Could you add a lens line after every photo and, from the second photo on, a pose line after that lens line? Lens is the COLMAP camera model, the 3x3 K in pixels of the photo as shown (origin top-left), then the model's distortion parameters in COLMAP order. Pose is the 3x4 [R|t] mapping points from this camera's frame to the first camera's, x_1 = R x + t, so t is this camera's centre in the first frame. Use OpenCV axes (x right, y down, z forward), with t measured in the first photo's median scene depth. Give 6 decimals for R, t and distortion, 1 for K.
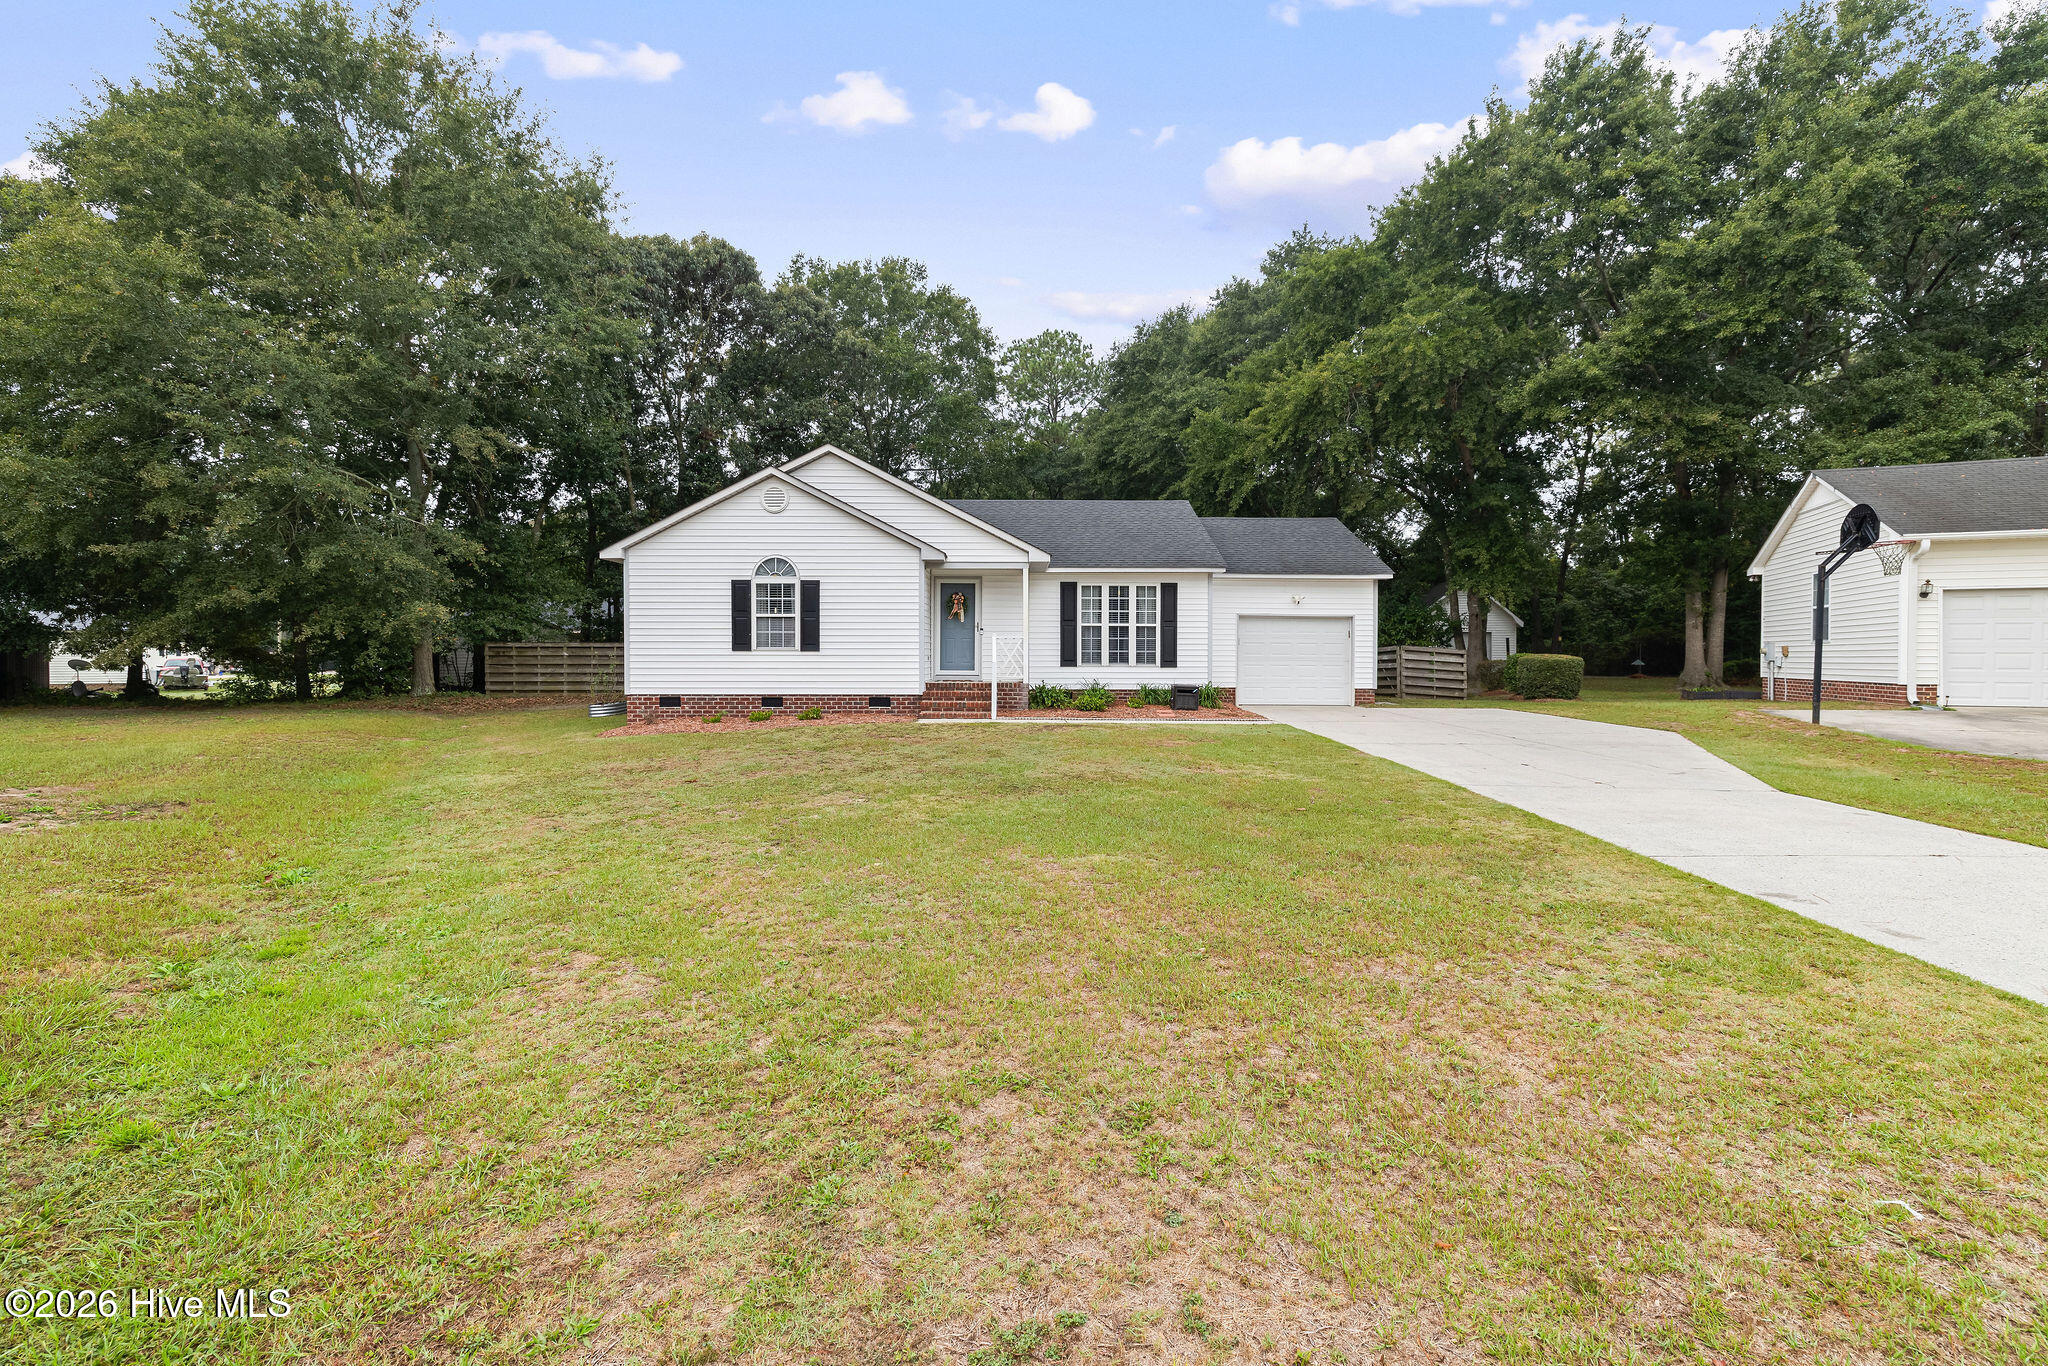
lens RADIAL K [[886.6, 0, 1018.9], [0, 886.6, 679.6], [0, 0, 1]] dist [-0.001535, -0.000174]
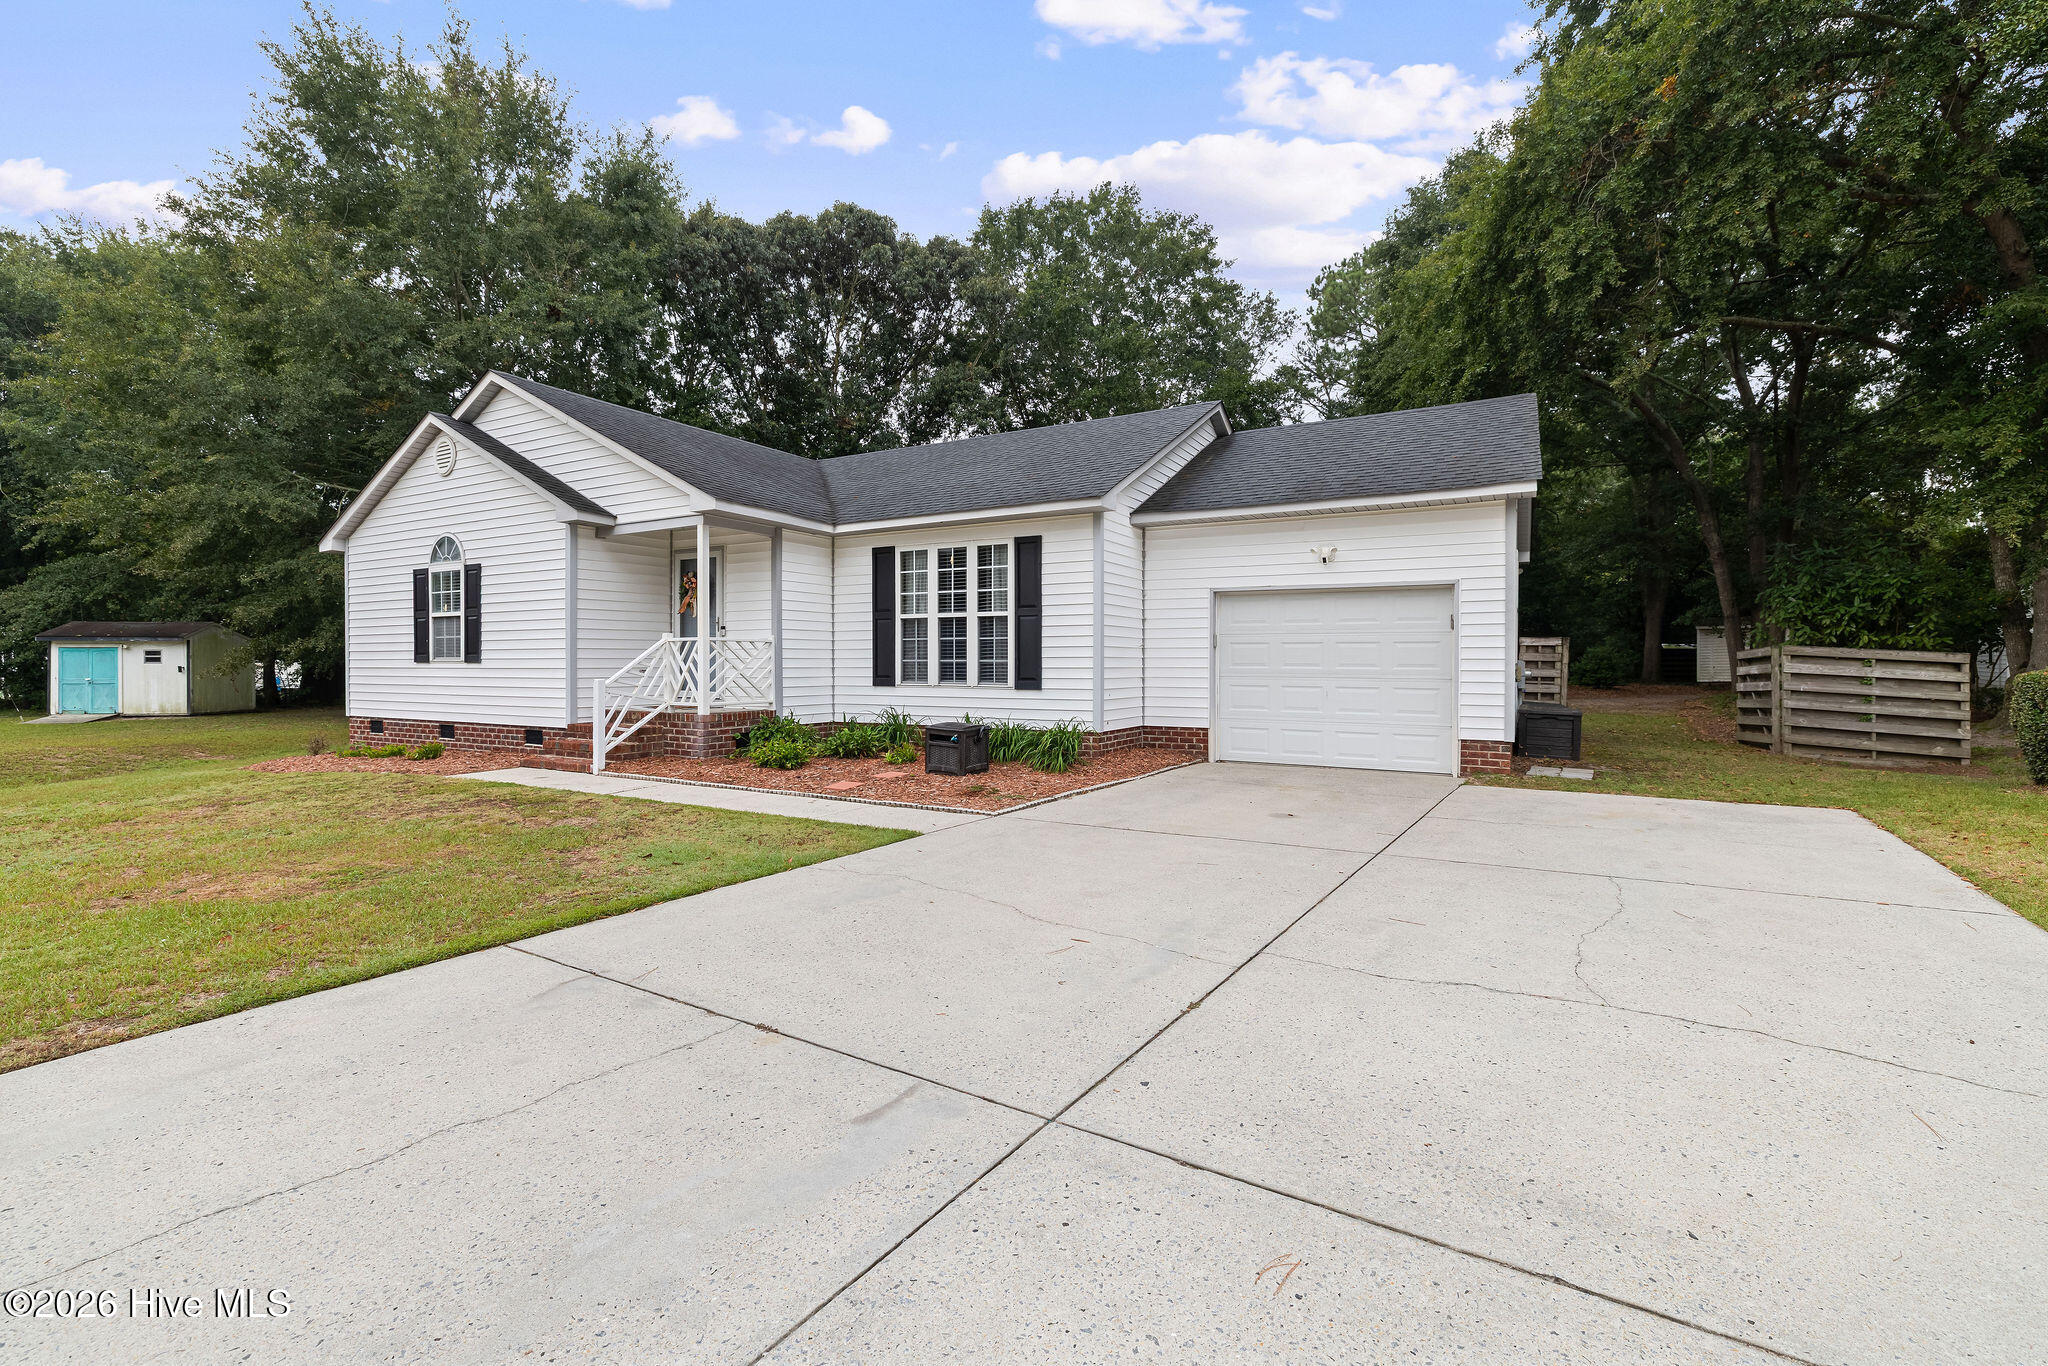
lens RADIAL K [[886.6, 0, 1018.9], [0, 886.6, 679.6], [0, 0, 1]] dist [-0.001535, -0.000174]
pose [[0.863739, 0.005528, -0.503909, 0.443649], [-0.011453, 0.999897, -0.008662, -0.015083], [0.503809, 0.013253, 0.863713, 0.521236]]
